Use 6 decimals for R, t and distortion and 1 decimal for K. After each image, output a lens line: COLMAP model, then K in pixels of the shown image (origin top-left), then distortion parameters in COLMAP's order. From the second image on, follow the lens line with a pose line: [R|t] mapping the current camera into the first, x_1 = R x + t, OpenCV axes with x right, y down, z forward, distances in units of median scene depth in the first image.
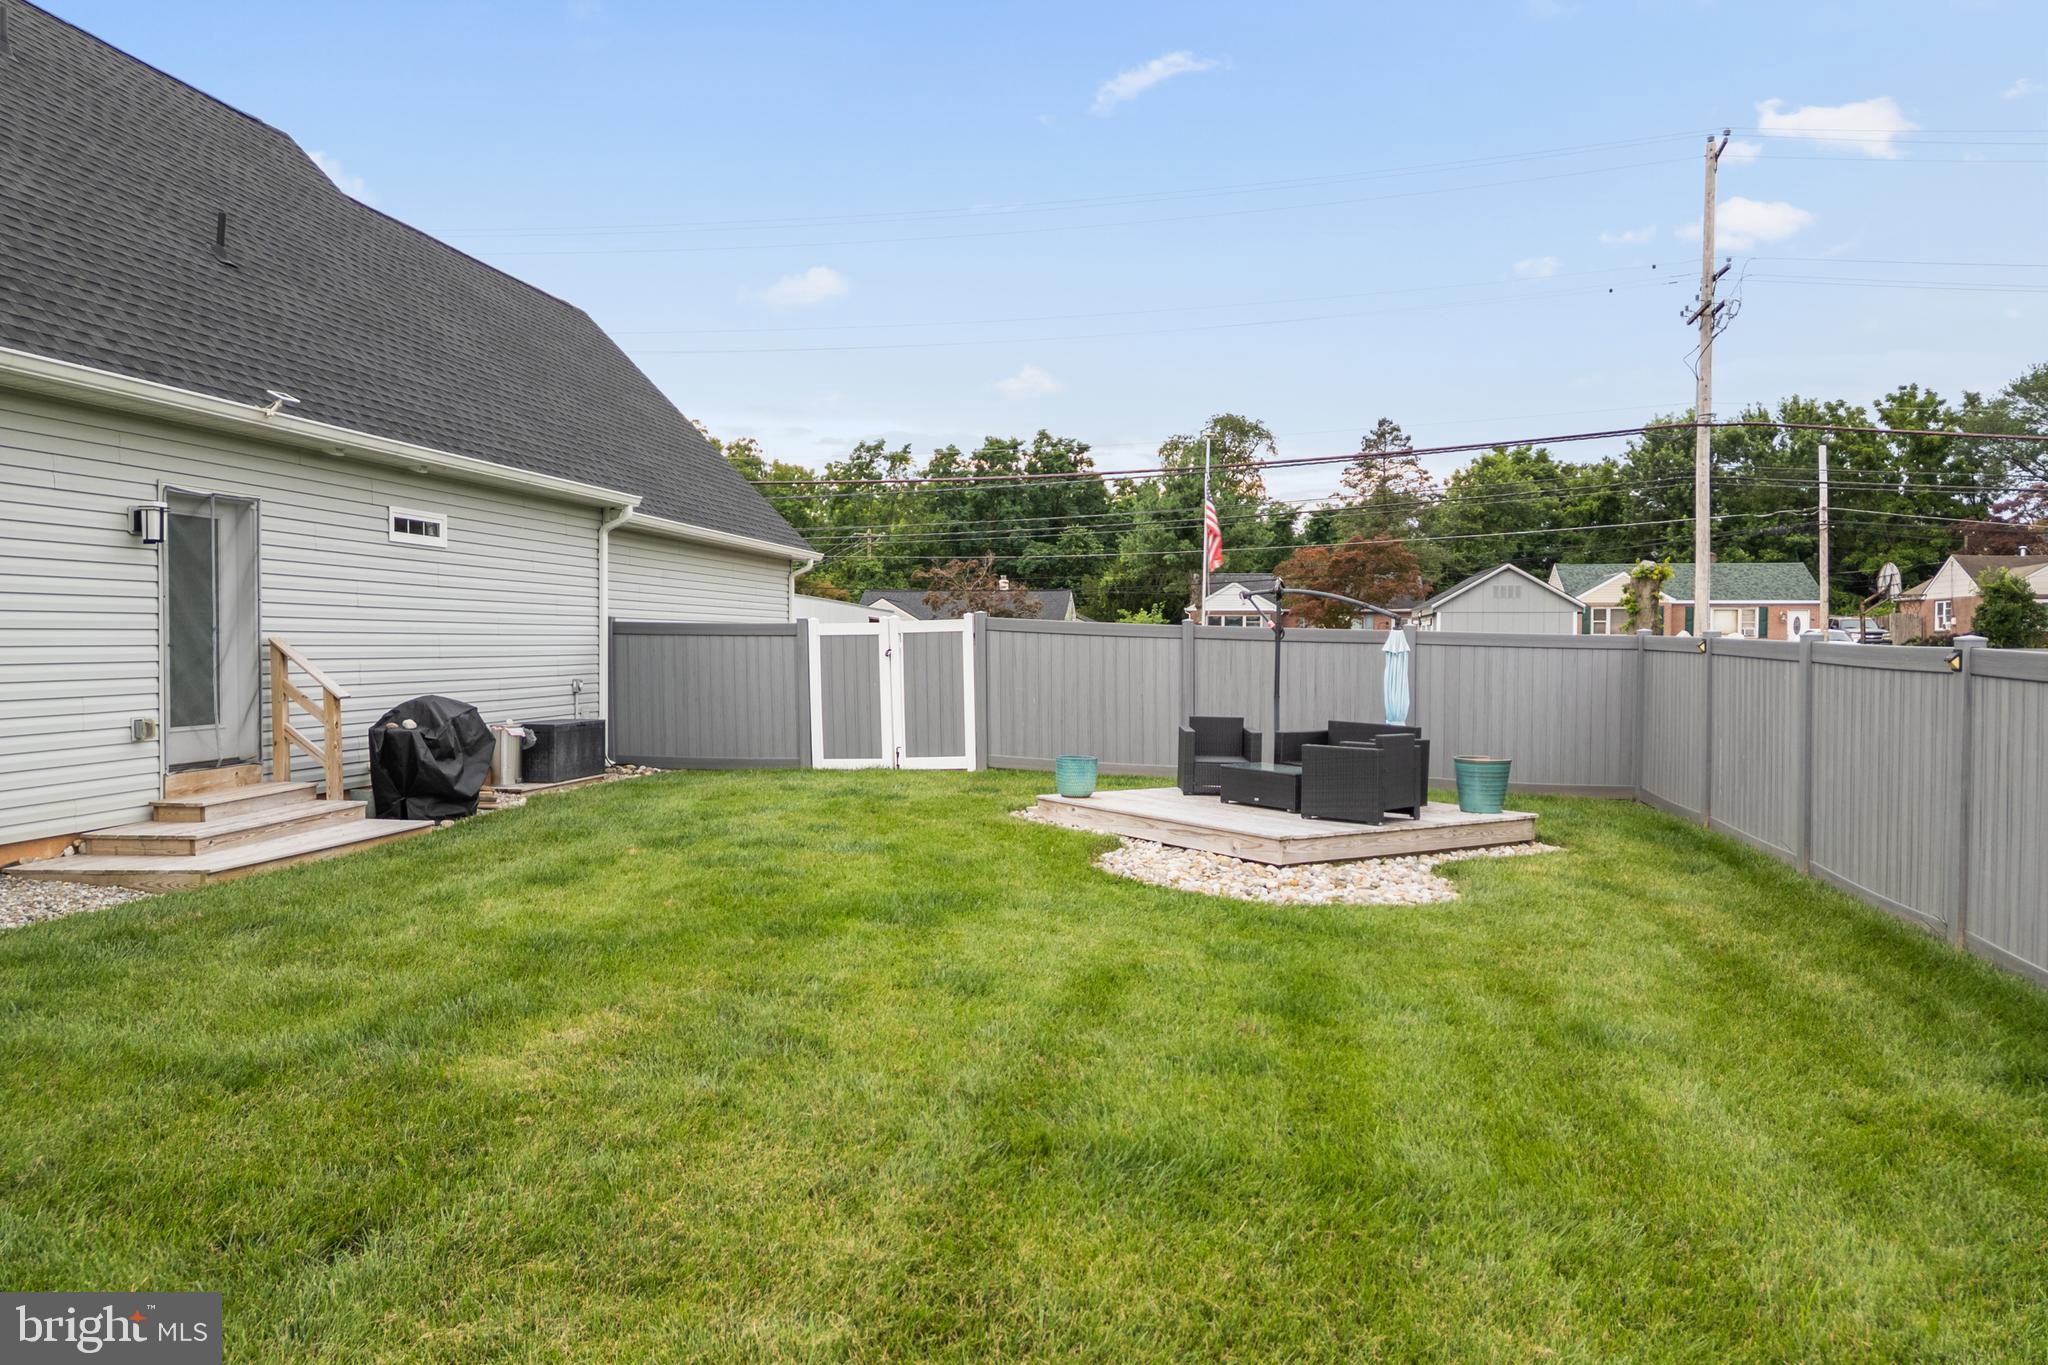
lens RADIAL K [[1420.5, 0, 1024.6], [0, 1420.5, 694.4], [0, 0, 1]] dist [0.093796, -0.104522]
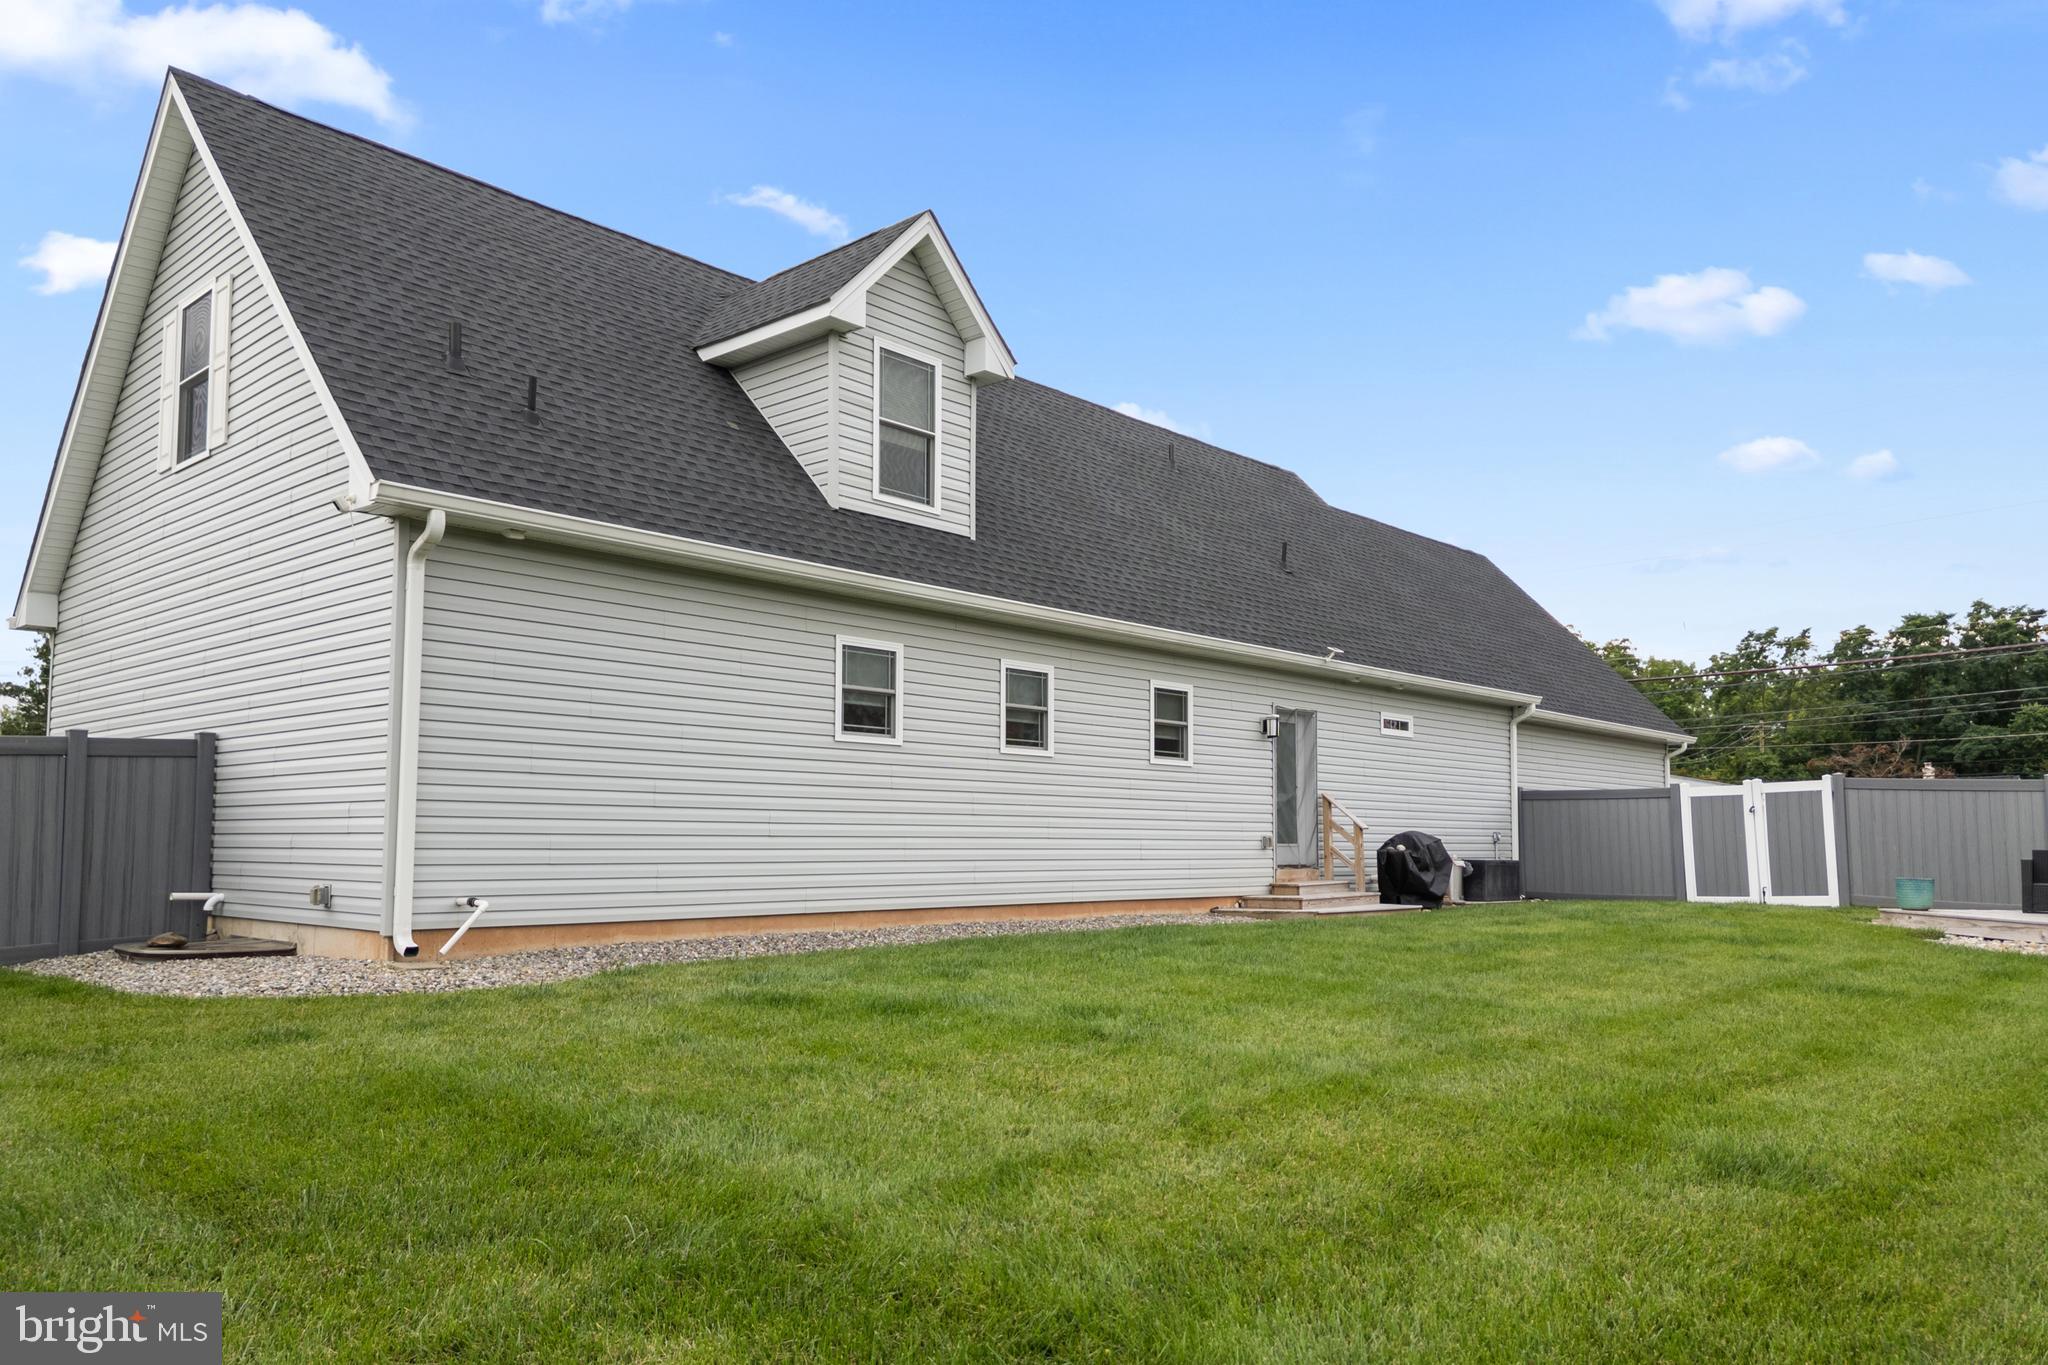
lens RADIAL K [[1428.6, 0, 1029.5], [0, 1428.6, 749.7], [0, 0, 1]] dist [0.087056, -0.097929]
pose [[0.835907, -0.039149, -0.547473, 0.070146], [-0.019407, 0.994721, -0.100763, 0.057777], [0.548527, 0.094853, 0.830735, -0.386876]]
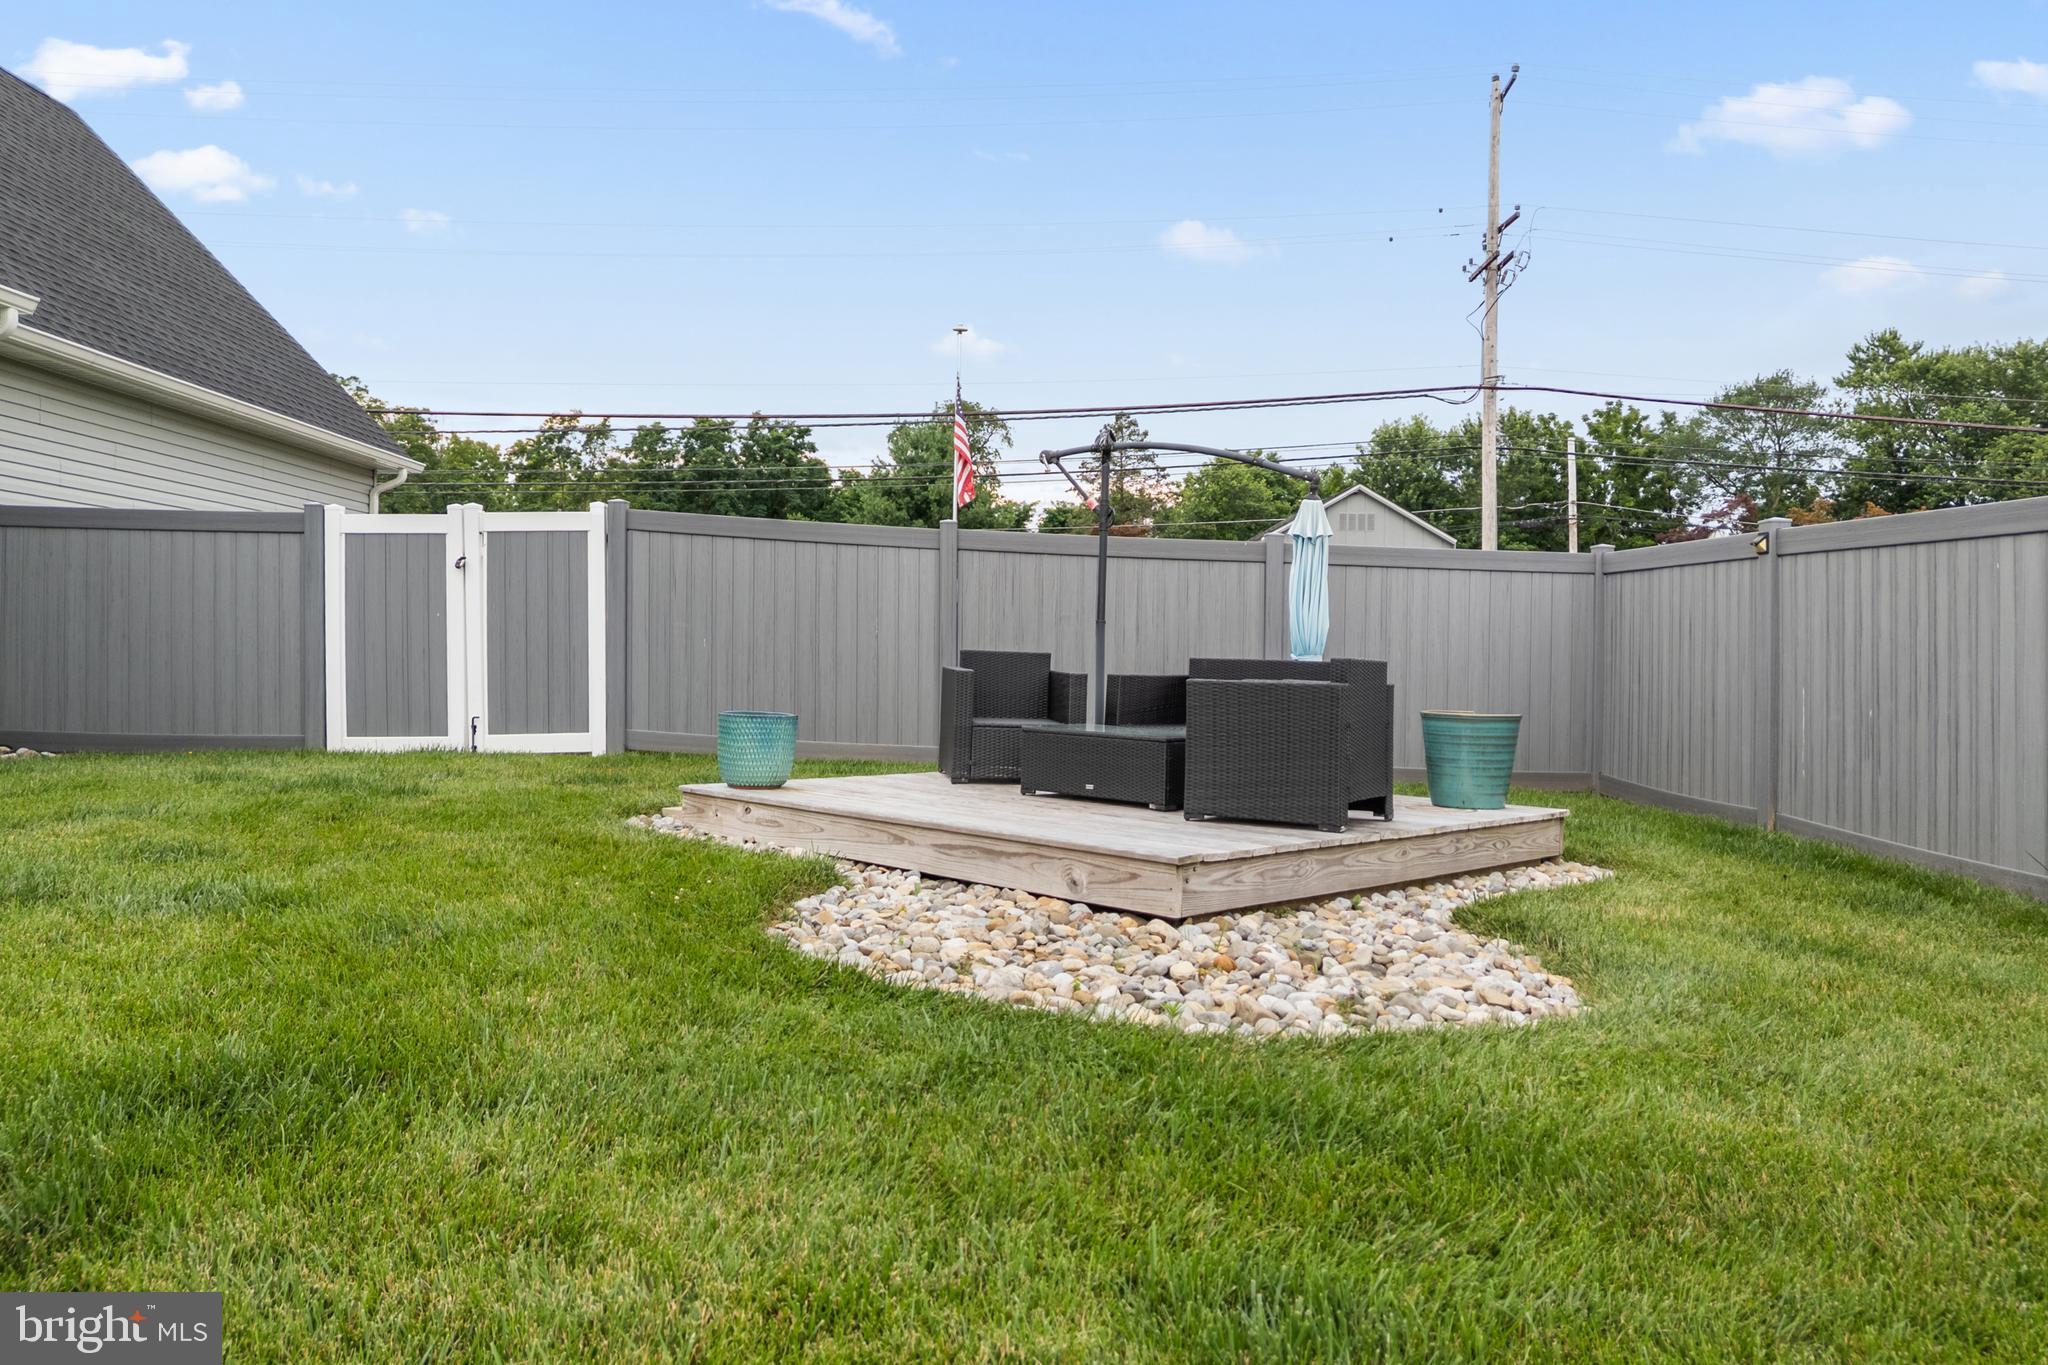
lens RADIAL K [[1458.5, 0, 1033.5], [0, 1458.5, 654.4], [0, 0, 1]] dist [0.071028, -0.105194]
pose [[0.980791, 0.013178, 0.194617, 0.023711], [-0.006457, 0.999362, -0.035133, 0.031155], [-0.194956, 0.033202, 0.980250, 0.332388]]
